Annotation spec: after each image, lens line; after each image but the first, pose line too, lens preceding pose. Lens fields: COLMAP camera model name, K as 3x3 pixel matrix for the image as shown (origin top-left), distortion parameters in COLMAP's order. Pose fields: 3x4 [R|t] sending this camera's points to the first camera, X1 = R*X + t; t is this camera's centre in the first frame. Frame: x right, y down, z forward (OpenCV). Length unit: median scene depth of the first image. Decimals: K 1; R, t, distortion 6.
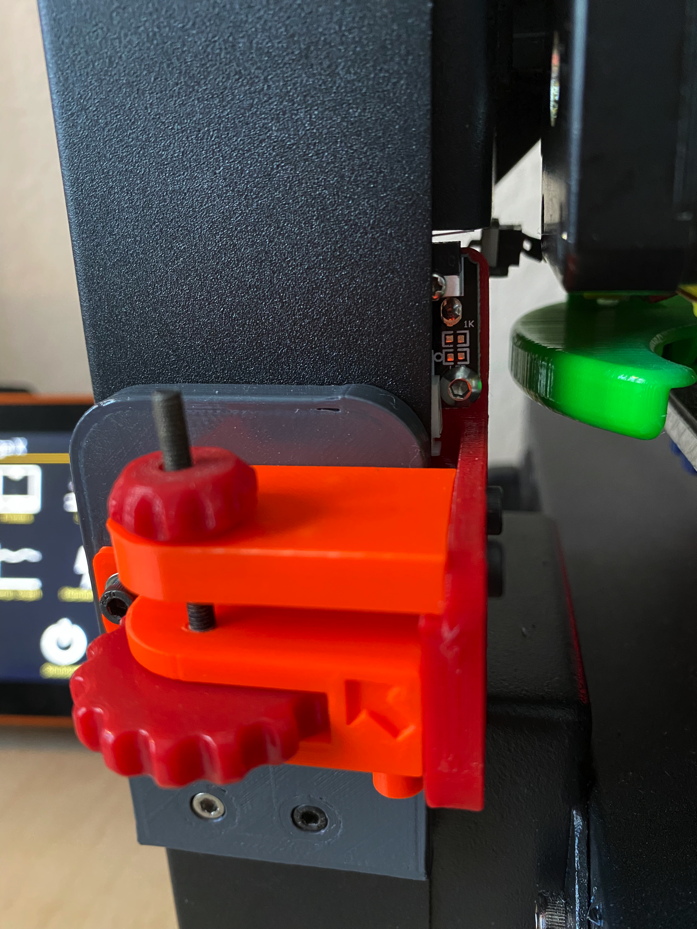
lens RADIAL K [[734.0, 0, 352.2], [0, 734.0, 461.6], [0, 0, 1]] dist [0.001372, 0.002573]
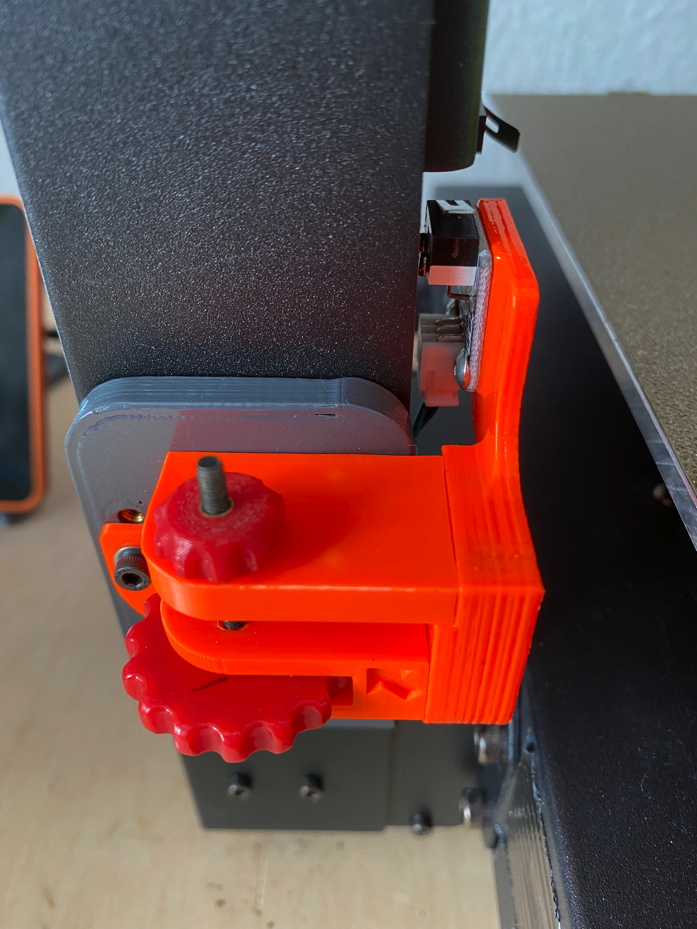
lens RADIAL K [[734.0, 0, 348.4], [0, 734.0, 468.2], [0, 0, 1]] dist [0.001372, 0.002573]
pose [[0.986830, -0.081825, 0.139542, -0.156499], [0.029487, 0.939170, 0.342184, -0.375005], [-0.159053, -0.333563, 0.929214, -0.032788]]
